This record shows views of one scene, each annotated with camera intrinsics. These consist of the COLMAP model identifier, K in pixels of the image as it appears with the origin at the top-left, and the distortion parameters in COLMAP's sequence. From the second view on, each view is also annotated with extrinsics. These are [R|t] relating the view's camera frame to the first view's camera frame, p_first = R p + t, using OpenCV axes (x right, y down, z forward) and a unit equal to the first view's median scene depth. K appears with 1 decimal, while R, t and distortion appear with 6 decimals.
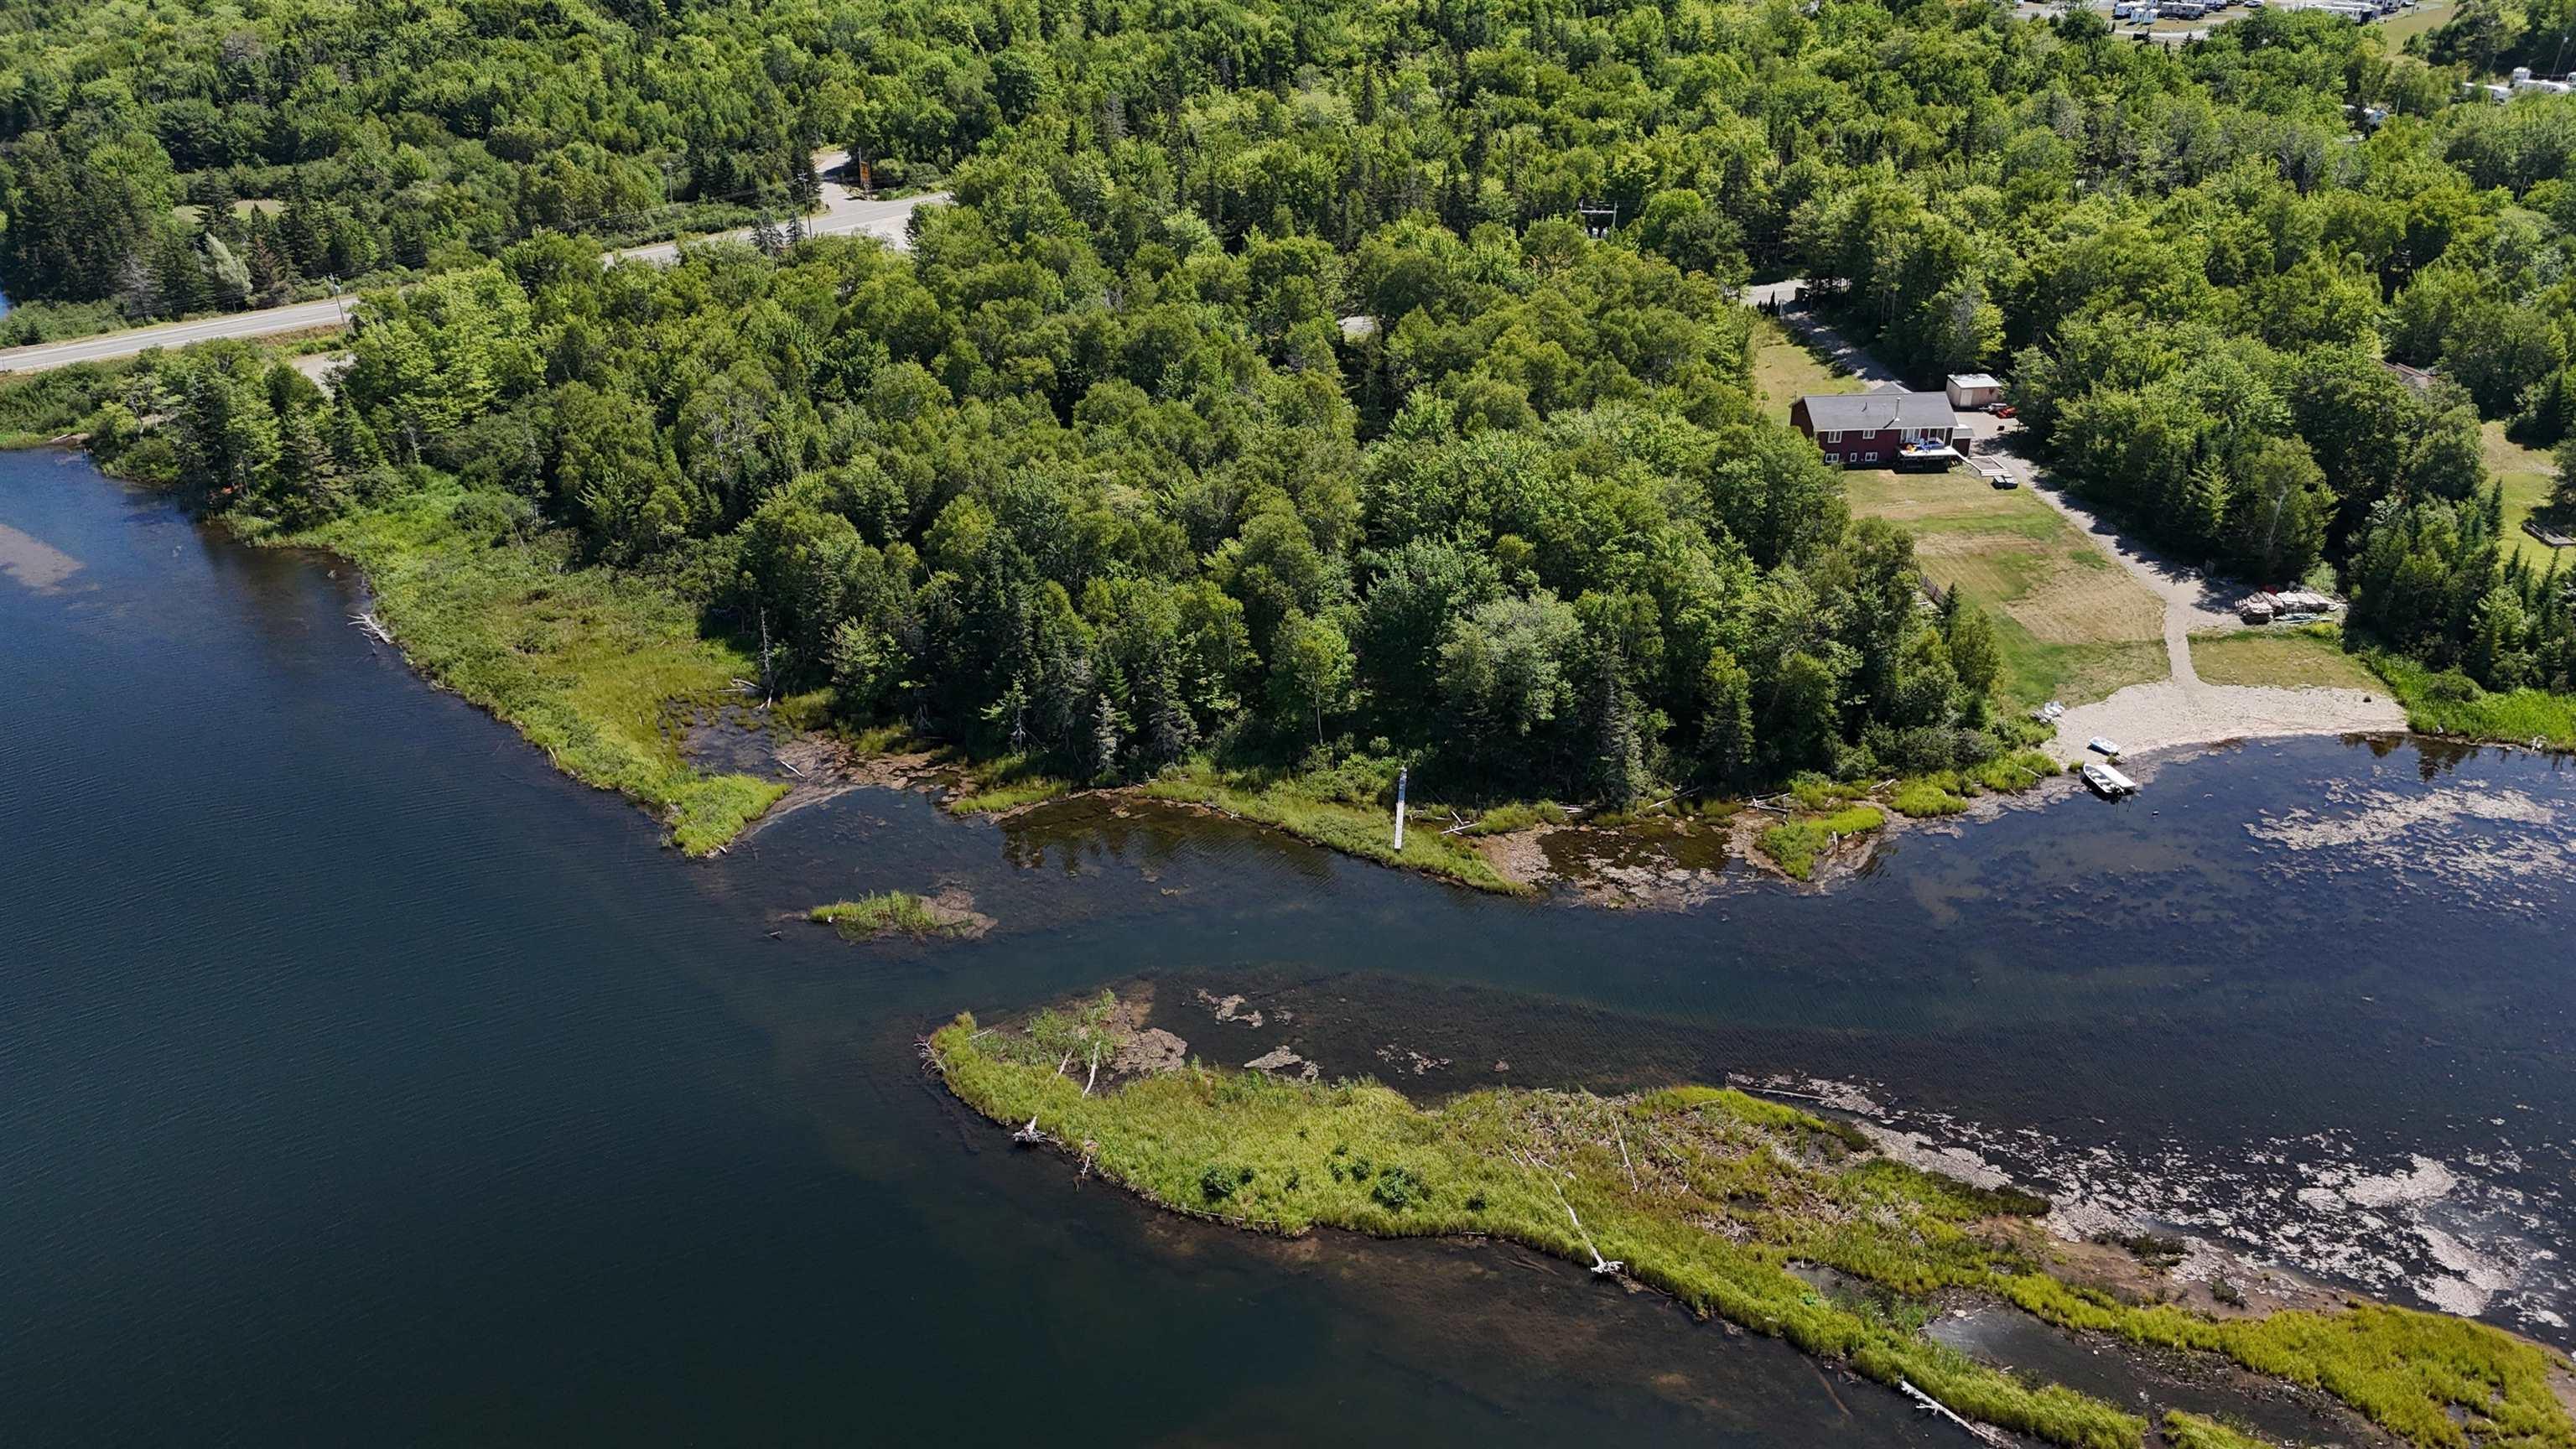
lens RADIAL K [[1904.2, 0, 1304.8], [0, 1904.2, 730.2], [0, 0, 1]] dist [0.100974, -0.092090]
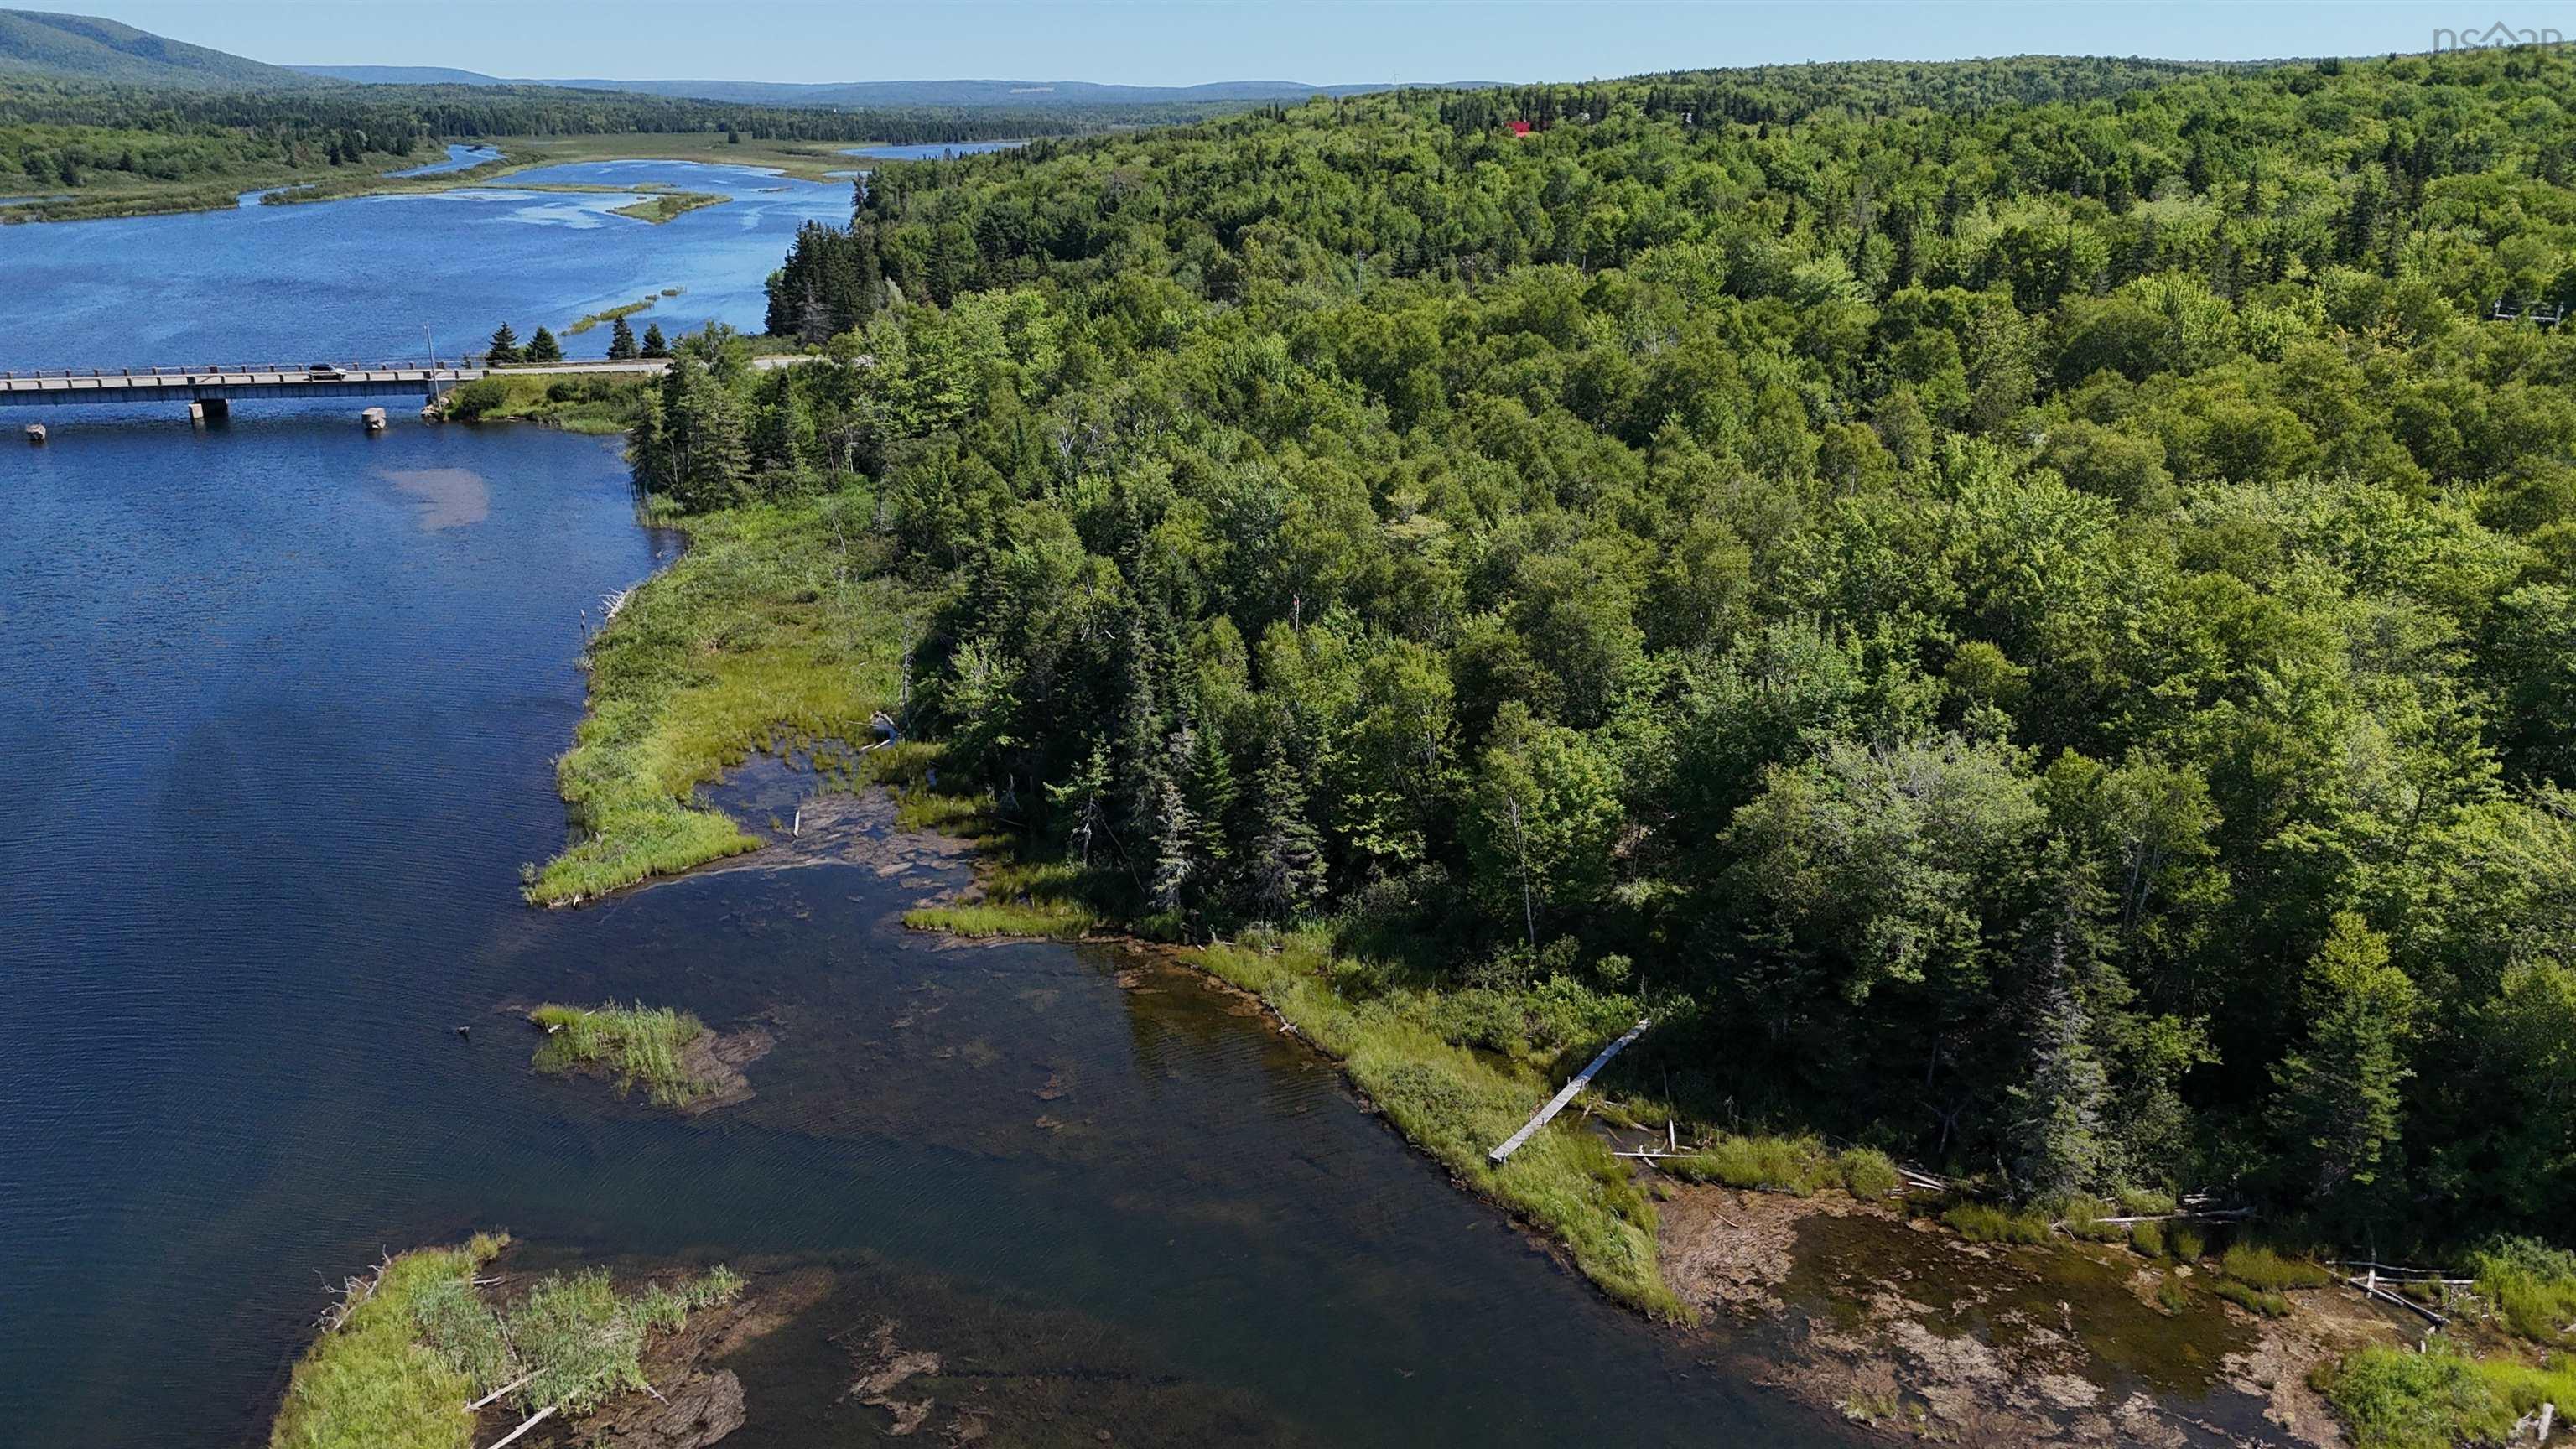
lens RADIAL K [[1908.9, 0, 1288.6], [0, 1908.9, 665.3], [0, 0, 1]] dist [0.000656, -0.002799]
pose [[0.862756, 0.135942, -0.487003, 0.211595], [-0.214131, 0.970776, -0.108362, 0.002426], [0.458039, 0.197772, 0.866652, 0.480439]]
